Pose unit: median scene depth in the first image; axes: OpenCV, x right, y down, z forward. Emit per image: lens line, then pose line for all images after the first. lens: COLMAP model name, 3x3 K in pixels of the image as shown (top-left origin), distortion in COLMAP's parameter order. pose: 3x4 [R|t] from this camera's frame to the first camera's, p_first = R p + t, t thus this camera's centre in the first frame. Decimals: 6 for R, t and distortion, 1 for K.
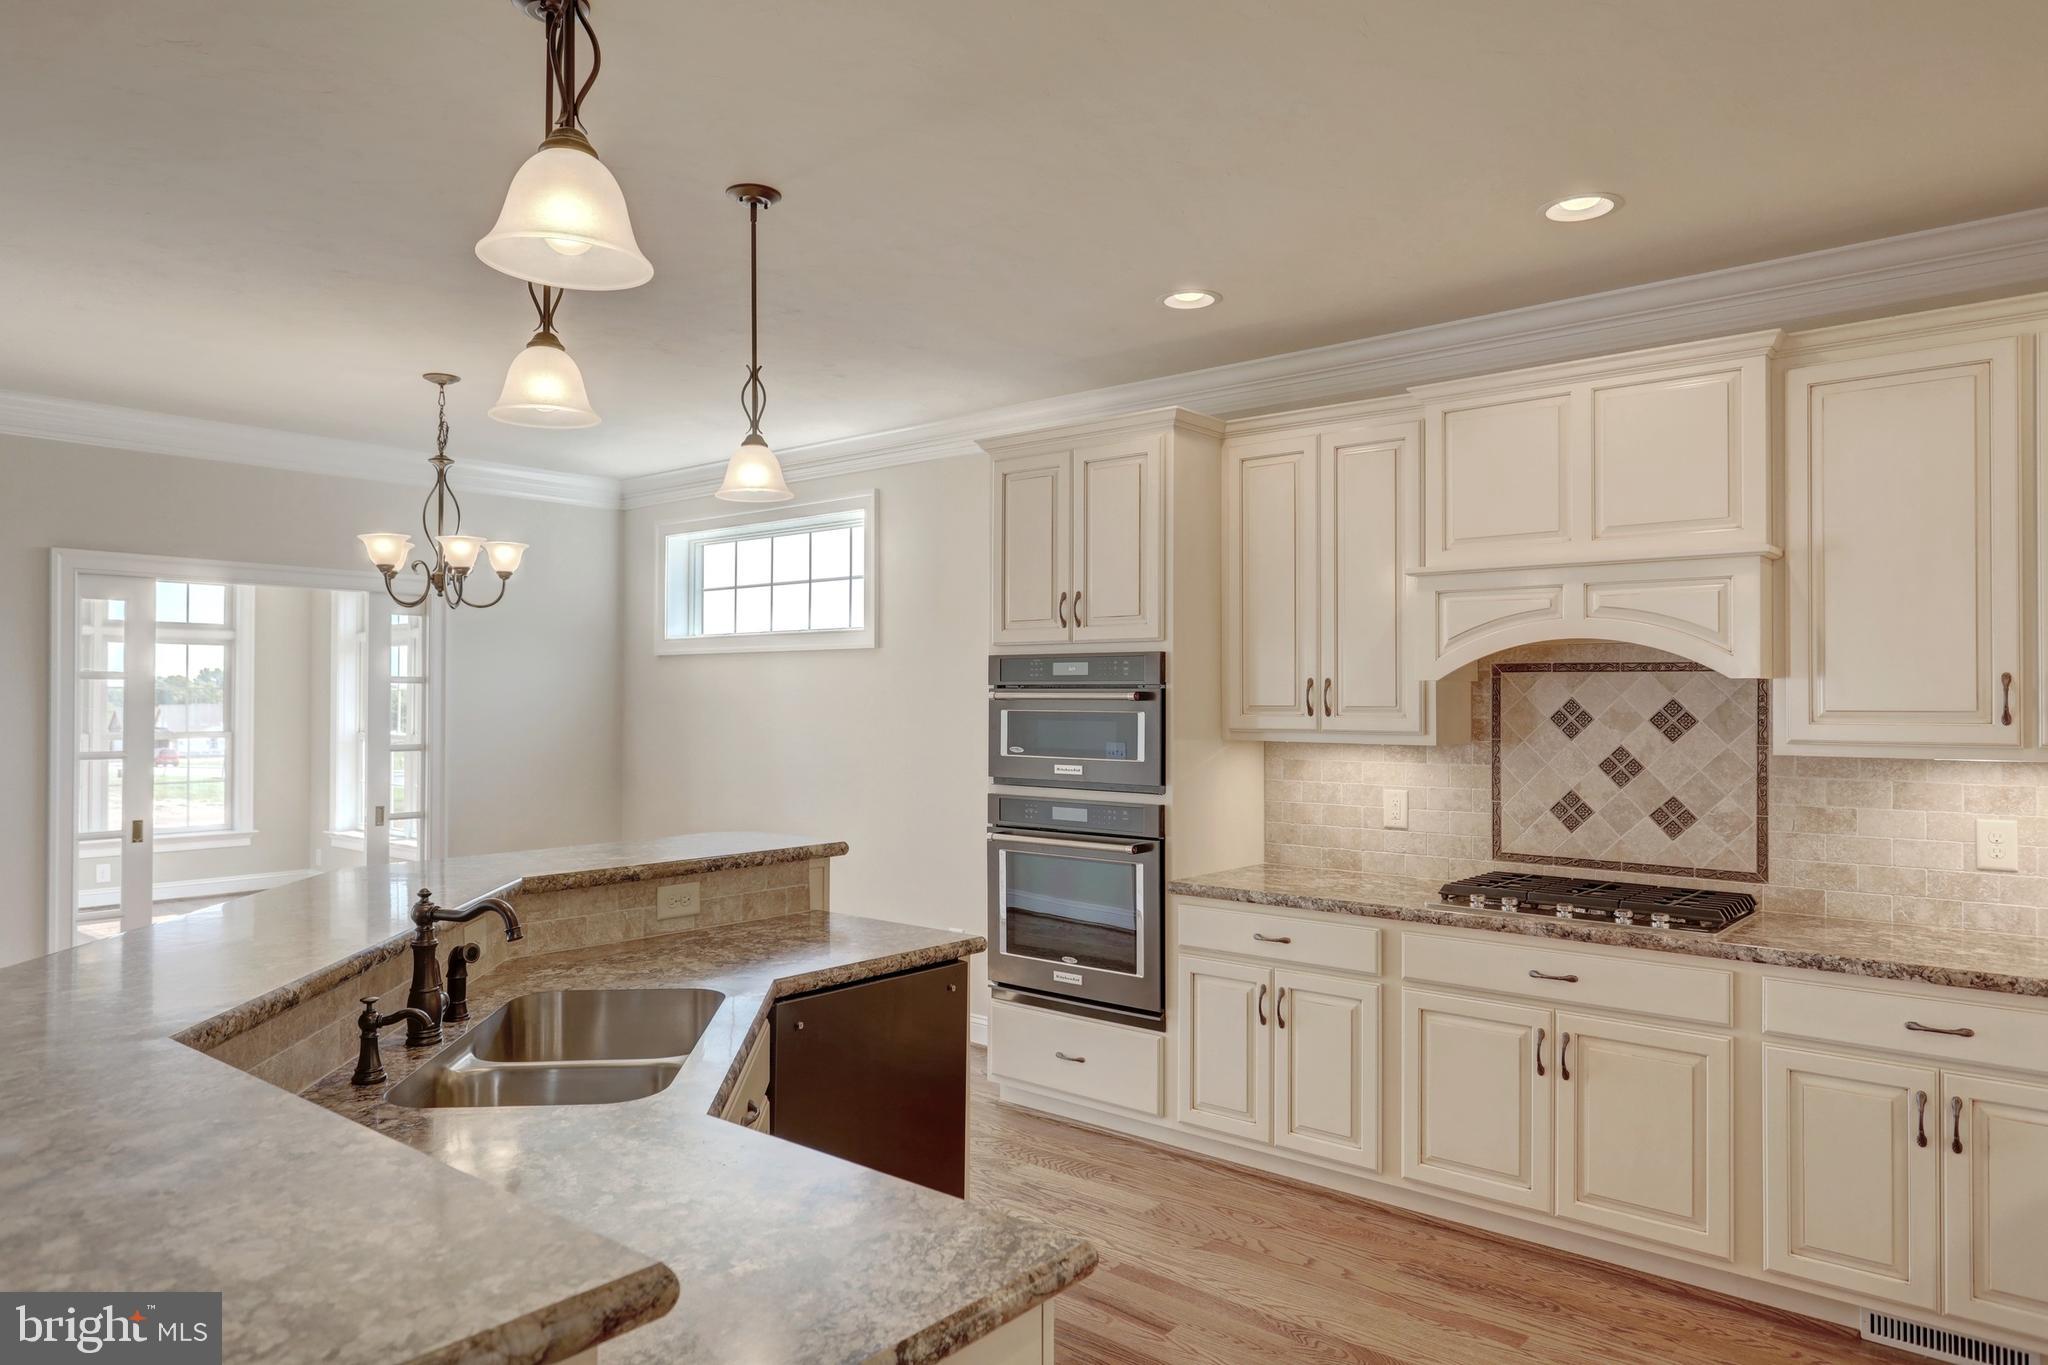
lens RADIAL K [[1283.4, 0, 1068.0], [0, 1283.4, 687.6], [0, 0, 1]] dist [-0.000618, 0.000508]
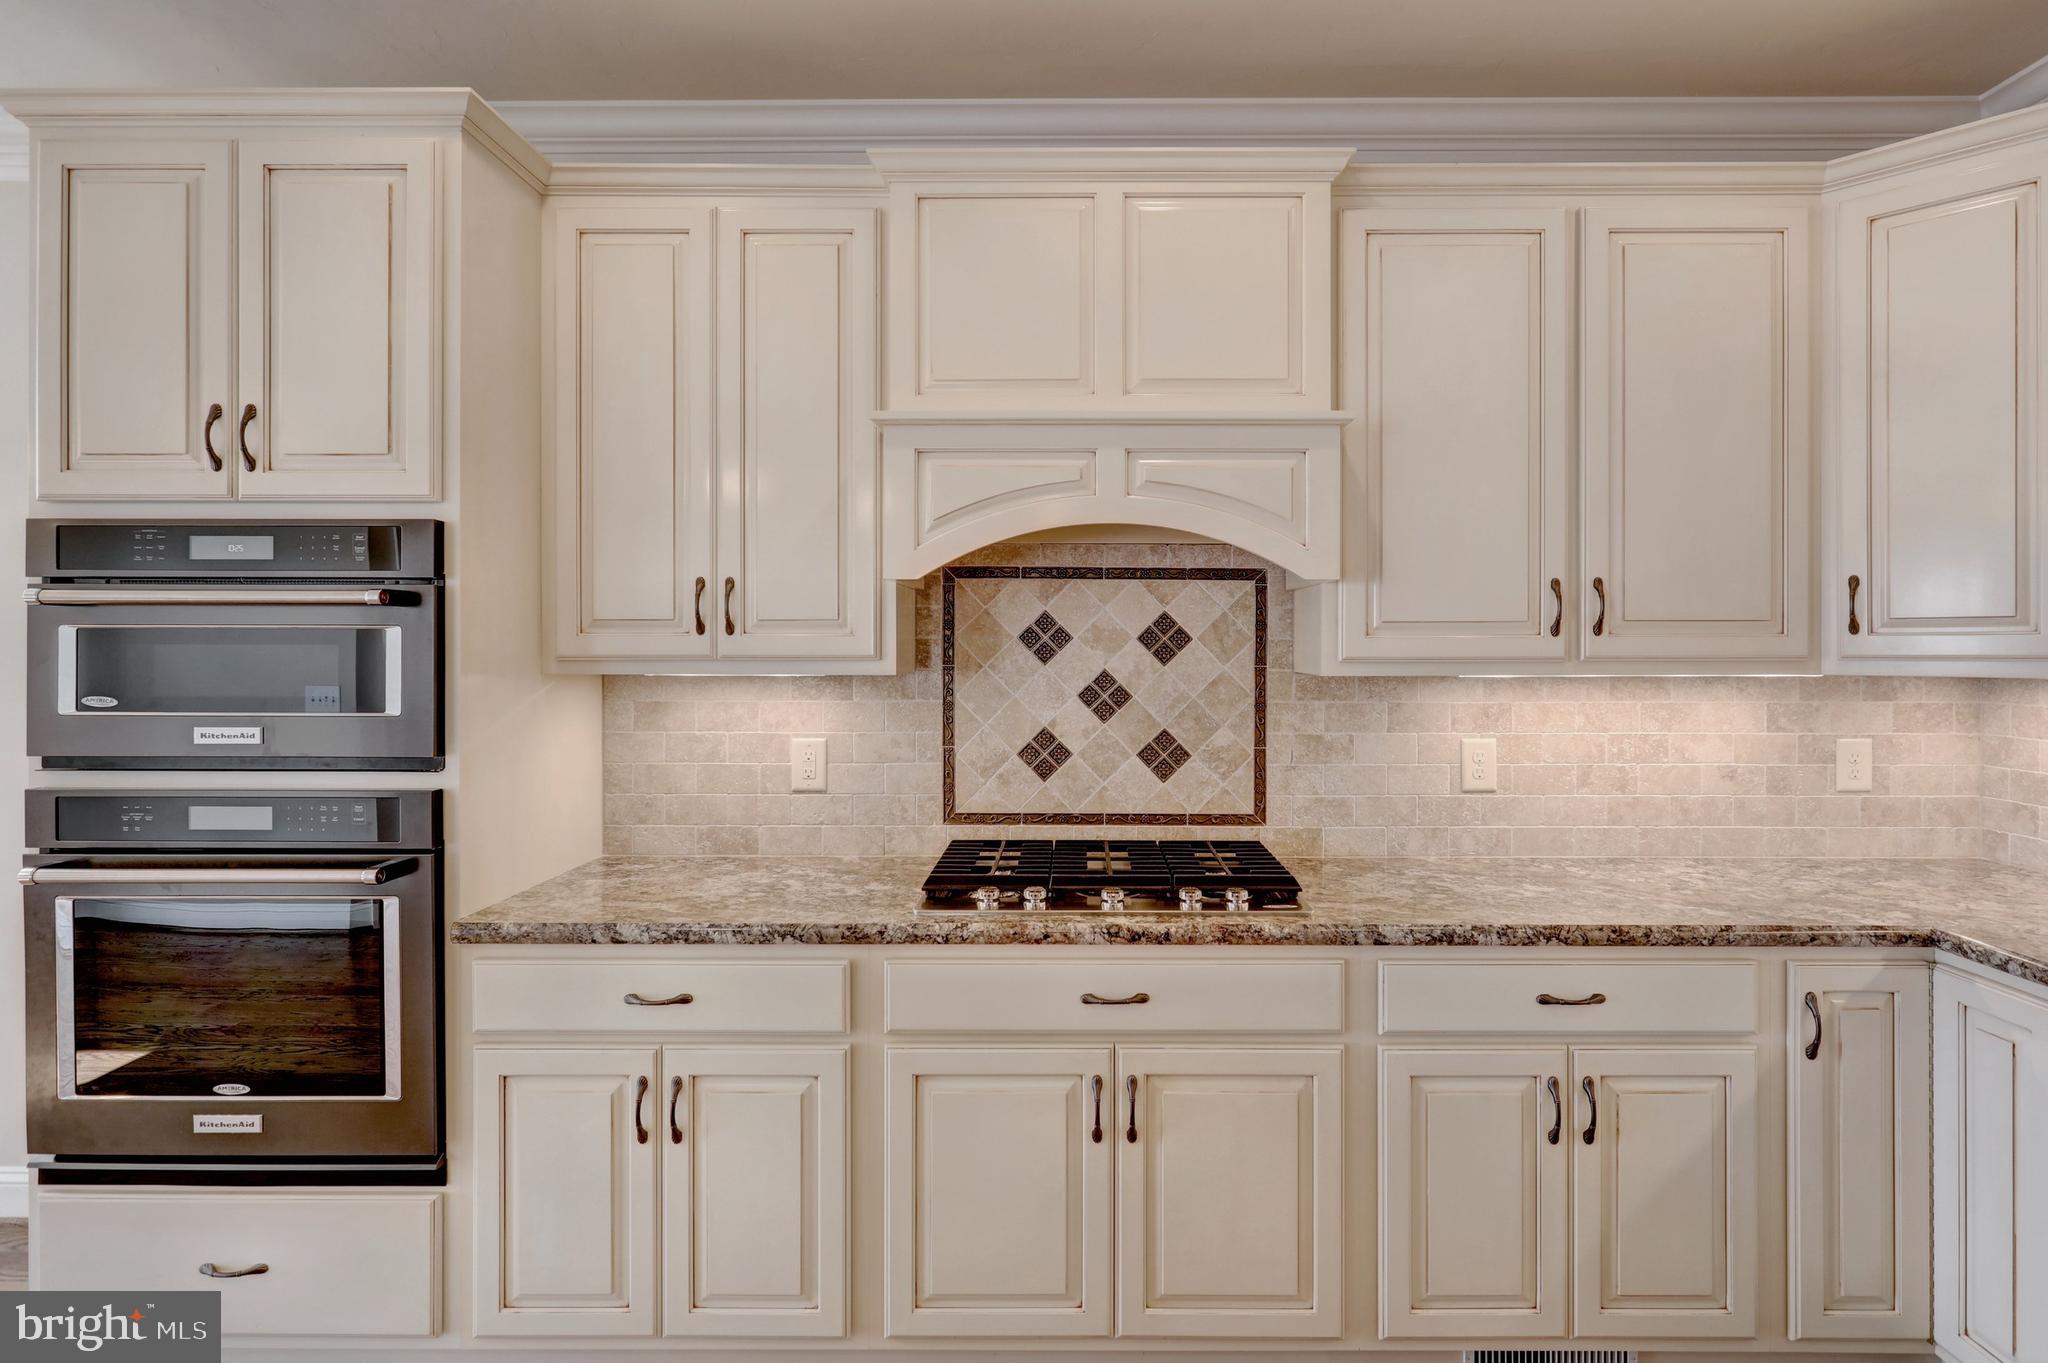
lens RADIAL K [[1010.4, 0, 1052.7], [0, 1010.4, 647.0], [0, 0, 1]] dist [-0.002417, 0.000581]
pose [[0.780237, -0.002300, 0.625480, 0.006344], [-0.003624, 0.999960, 0.008197, 0.025010], [-0.625474, -0.008662, 0.780197, 0.512434]]
